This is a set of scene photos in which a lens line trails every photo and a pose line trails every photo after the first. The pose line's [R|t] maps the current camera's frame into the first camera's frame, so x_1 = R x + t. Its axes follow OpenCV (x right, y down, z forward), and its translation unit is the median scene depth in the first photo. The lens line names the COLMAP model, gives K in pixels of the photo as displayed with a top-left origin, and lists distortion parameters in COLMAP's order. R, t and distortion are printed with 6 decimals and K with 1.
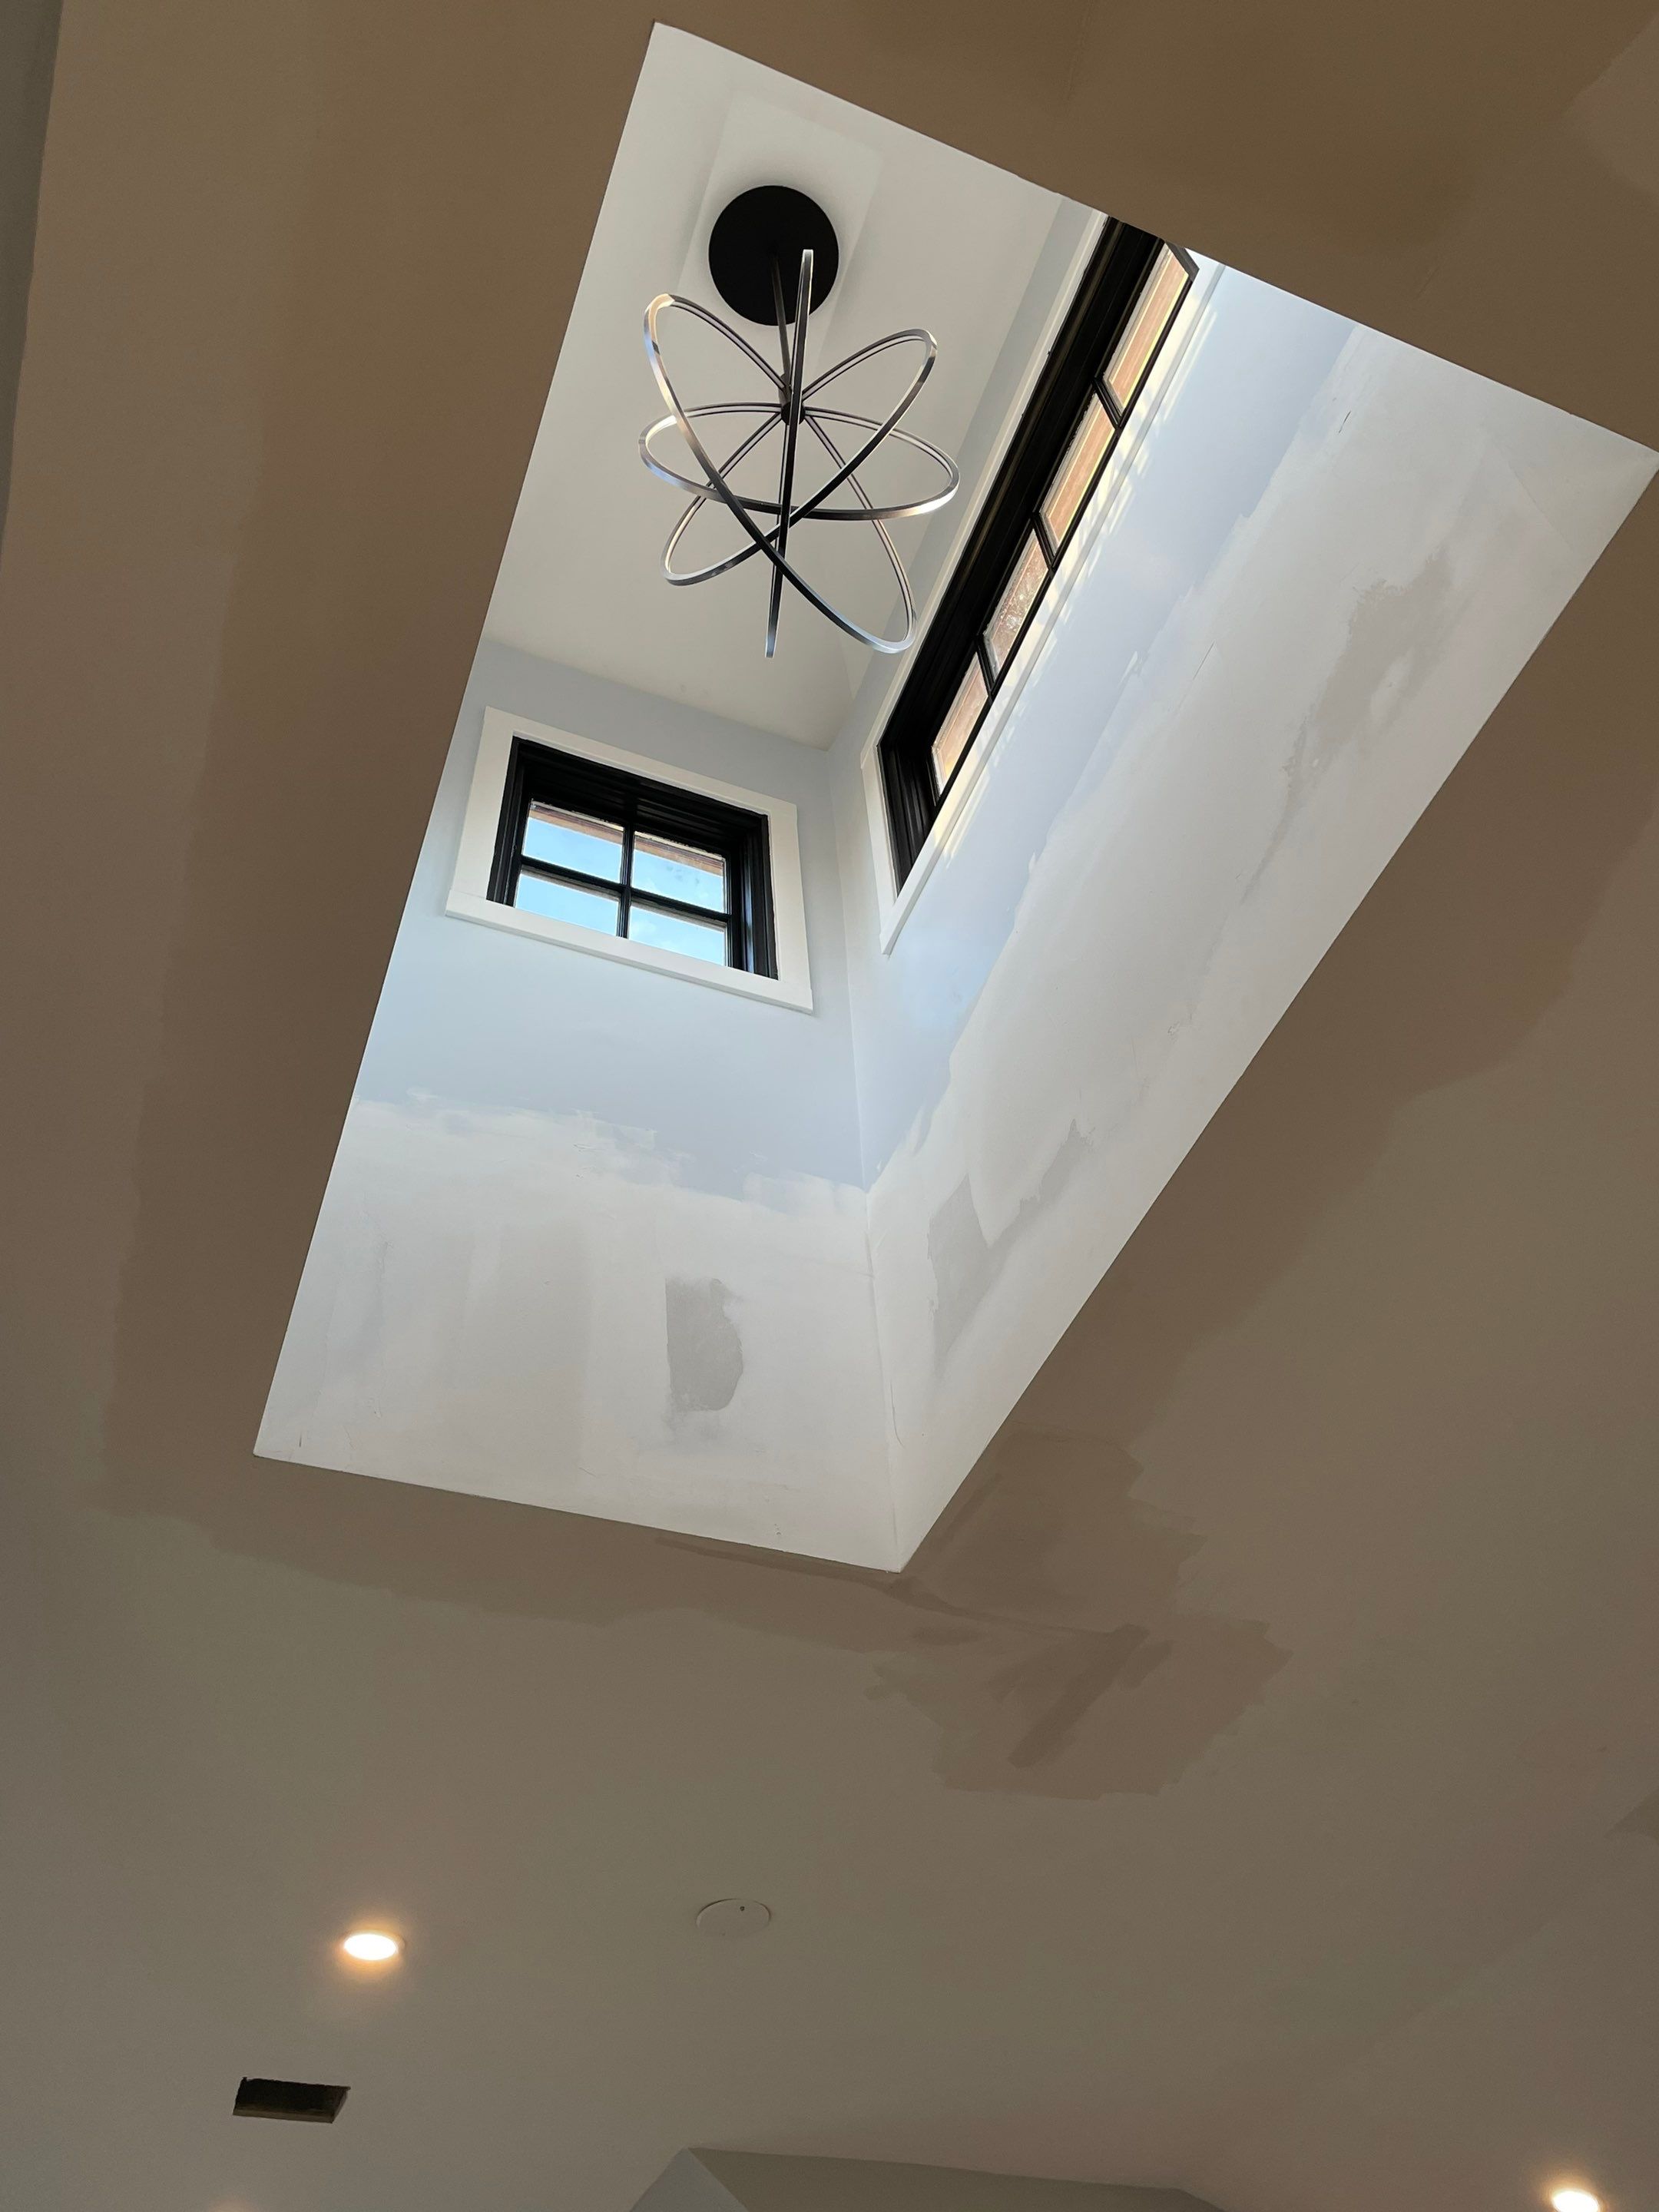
lens RADIAL K [[1674.2, 0, 829.5], [0, 1674.2, 1106.0], [0, 0, 1]] dist [0.173994, -0.254996]
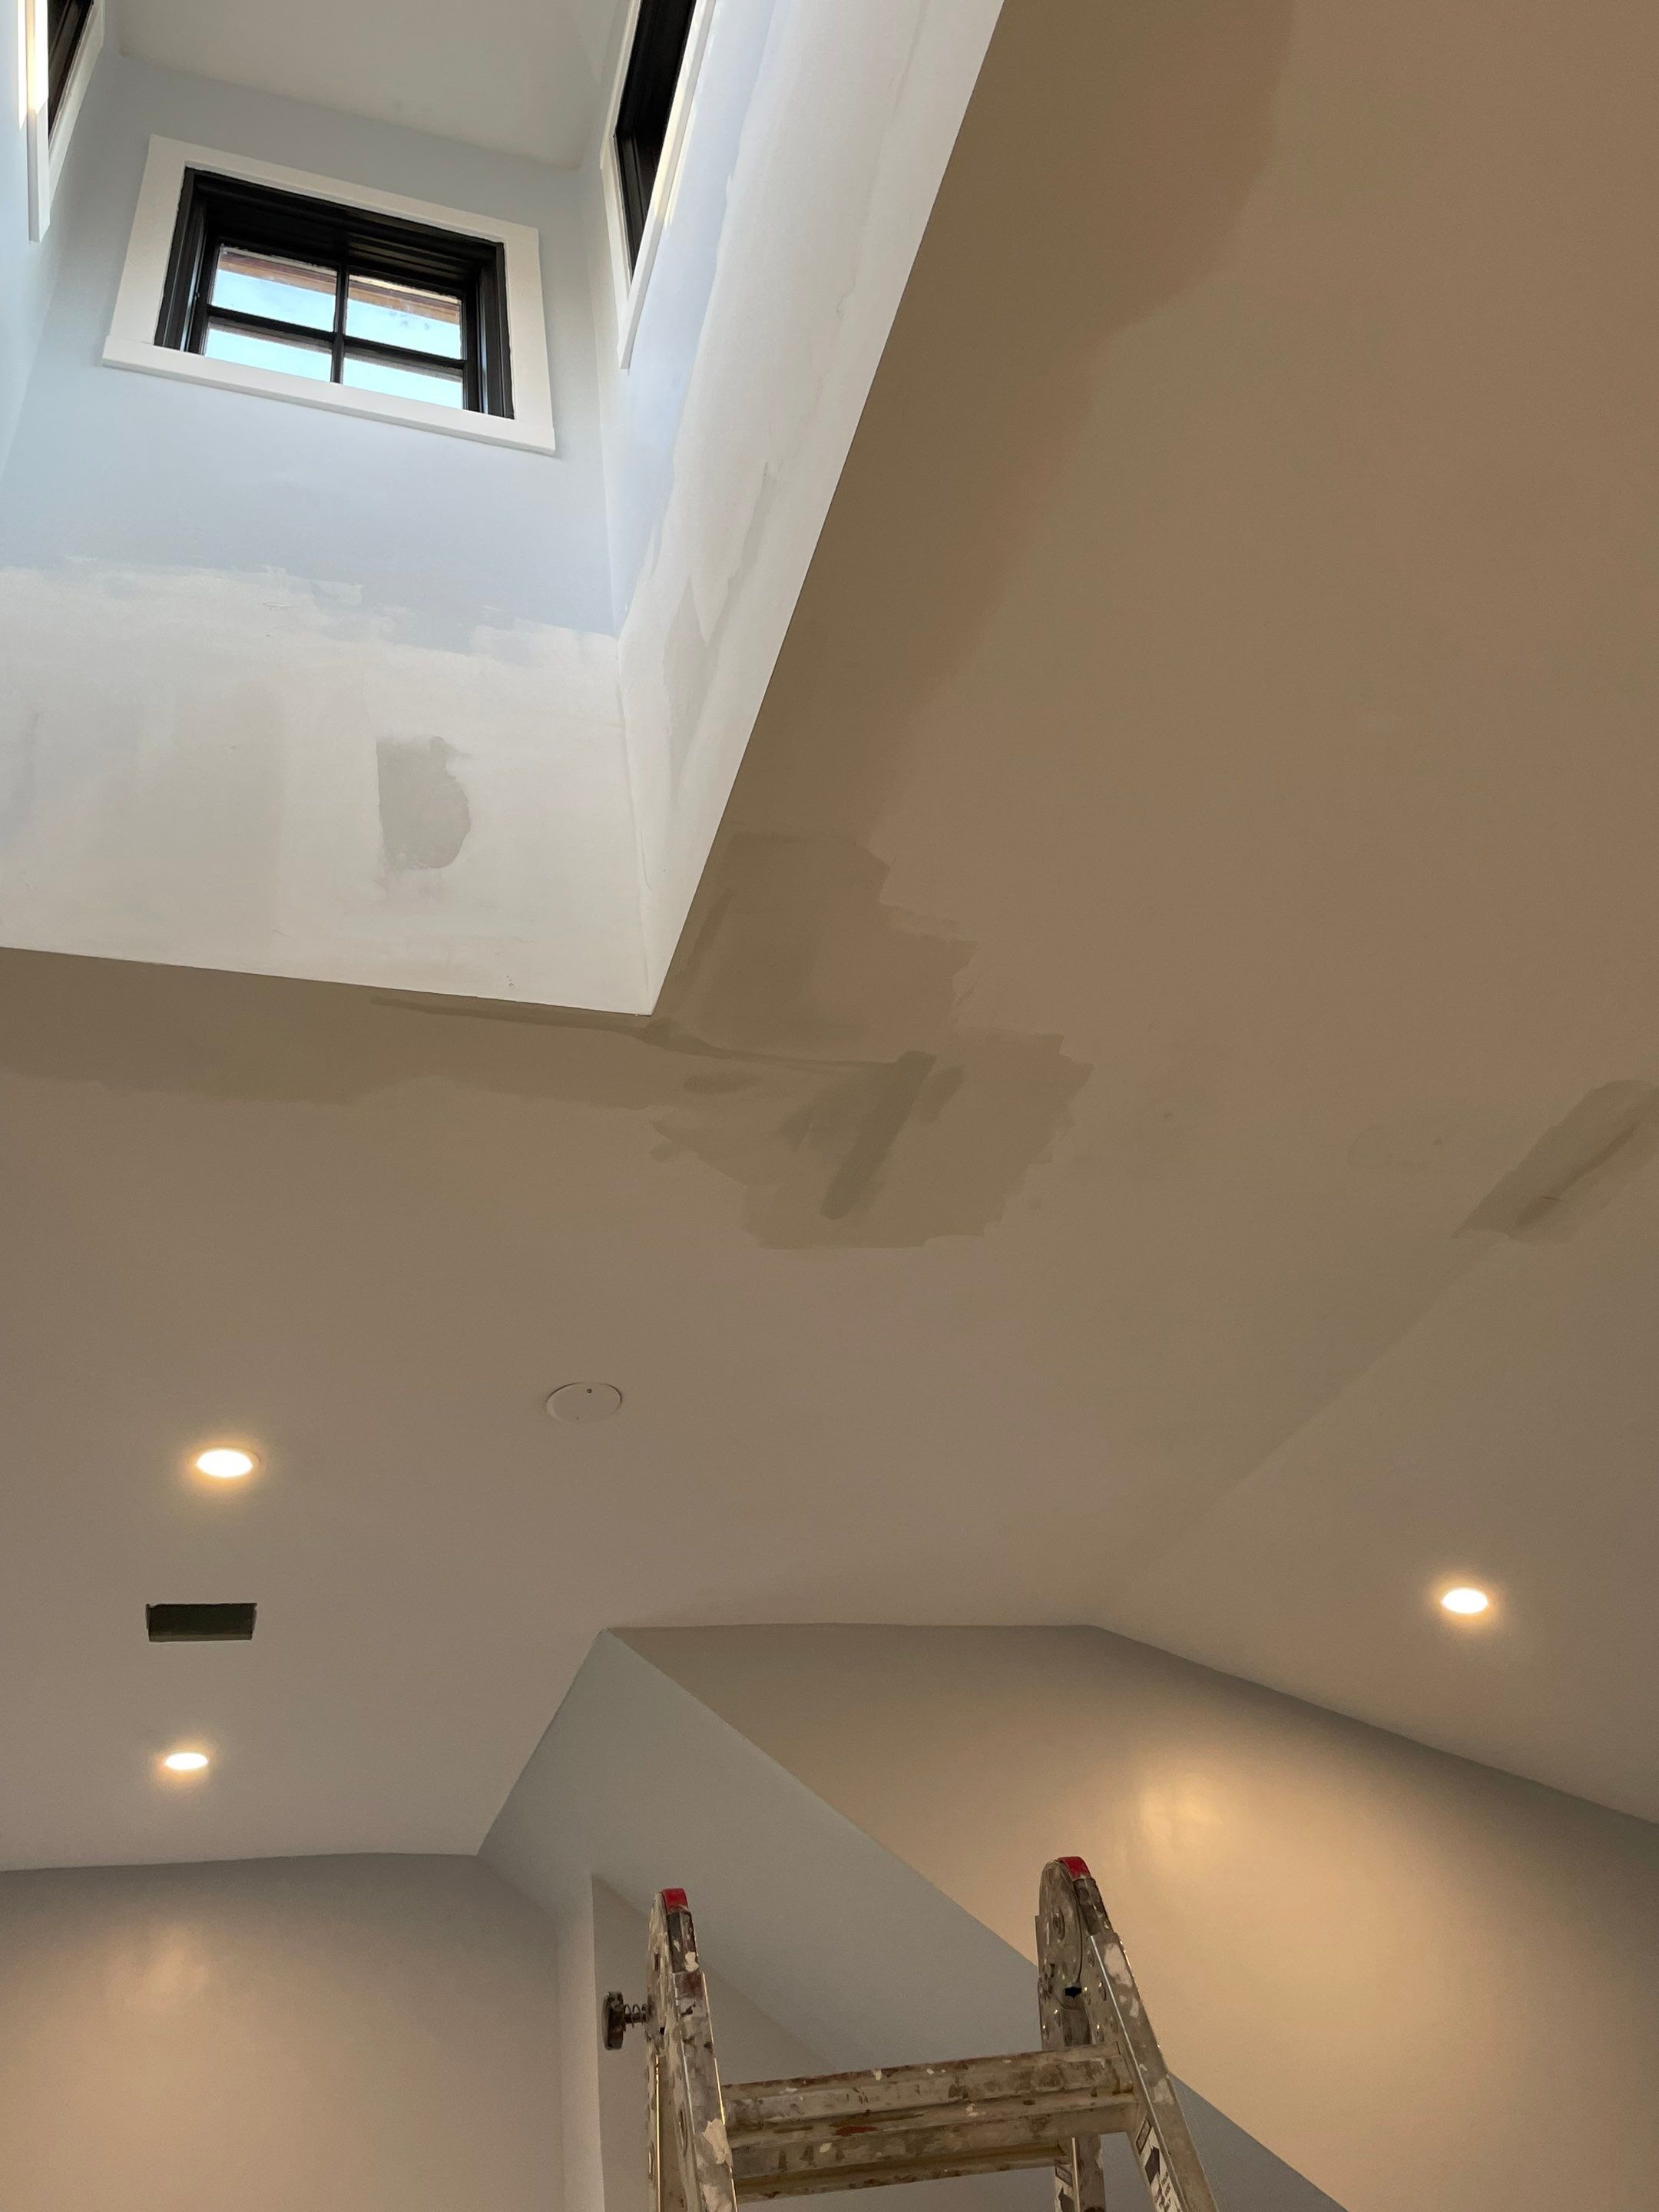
lens RADIAL K [[1688.3, 0, 816.0], [0, 1688.3, 1077.0], [0, 0, 1]] dist [0.070476, -0.093262]
pose [[0.994942, -0.099861, -0.010884, 0.118281], [0.100026, 0.974905, 0.198883, 0.113887], [-0.009249, -0.198966, 0.979963, 0.071998]]
